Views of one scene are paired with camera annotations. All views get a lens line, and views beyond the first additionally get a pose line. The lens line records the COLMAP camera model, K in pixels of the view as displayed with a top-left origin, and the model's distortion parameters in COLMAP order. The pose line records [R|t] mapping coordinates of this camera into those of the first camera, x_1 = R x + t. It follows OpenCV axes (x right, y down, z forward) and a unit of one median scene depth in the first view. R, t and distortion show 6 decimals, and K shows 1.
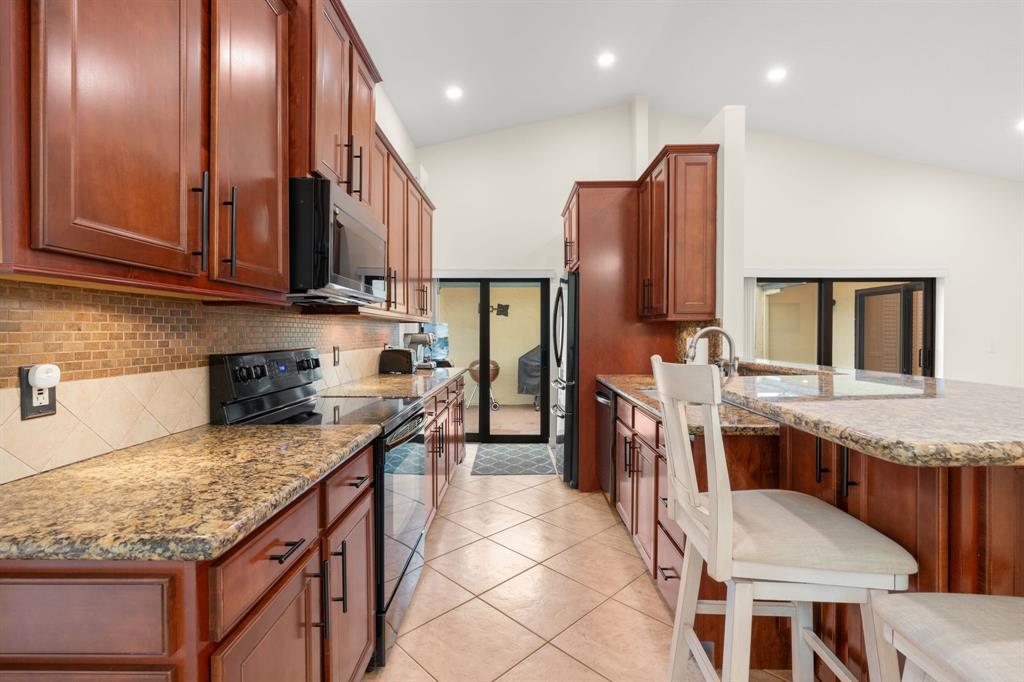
lens RADIAL K [[461.3, 0, 506.5], [0, 461.3, 335.7], [0, 0, 1]] dist [-0.009595, 0.002758]
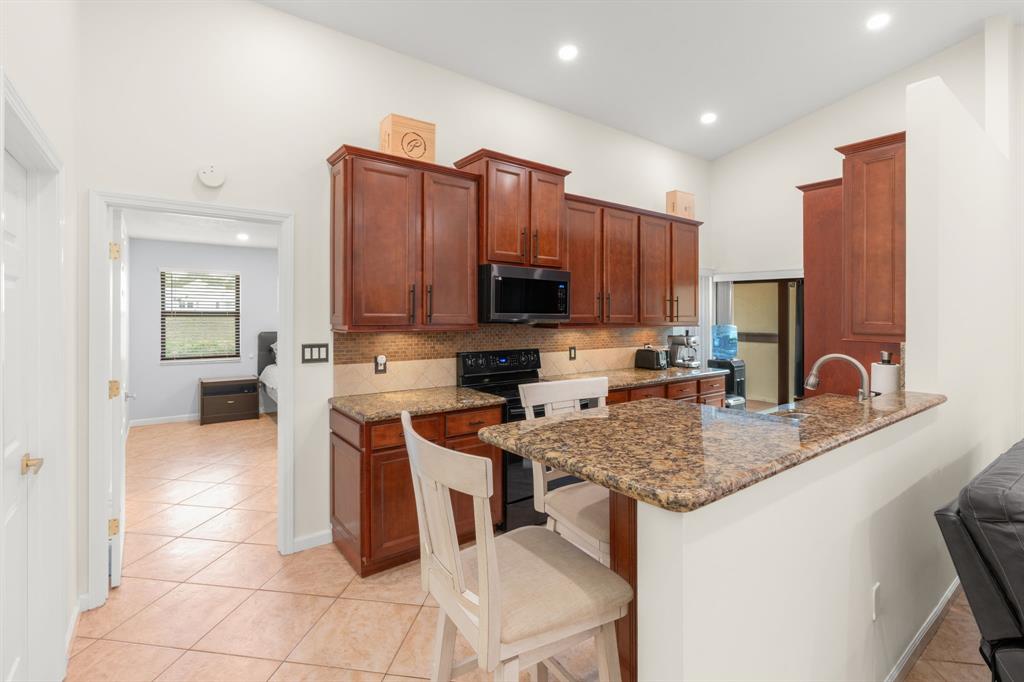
lens RADIAL K [[461.3, 0, 507.0], [0, 461.3, 312.0], [0, 0, 1]] dist [-0.009595, 0.002758]
pose [[0.615509, 0.005962, -0.788107, 1.317397], [-0.014634, 0.999885, -0.003865, -0.157692], [0.787994, 0.013912, 0.615526, -0.124461]]
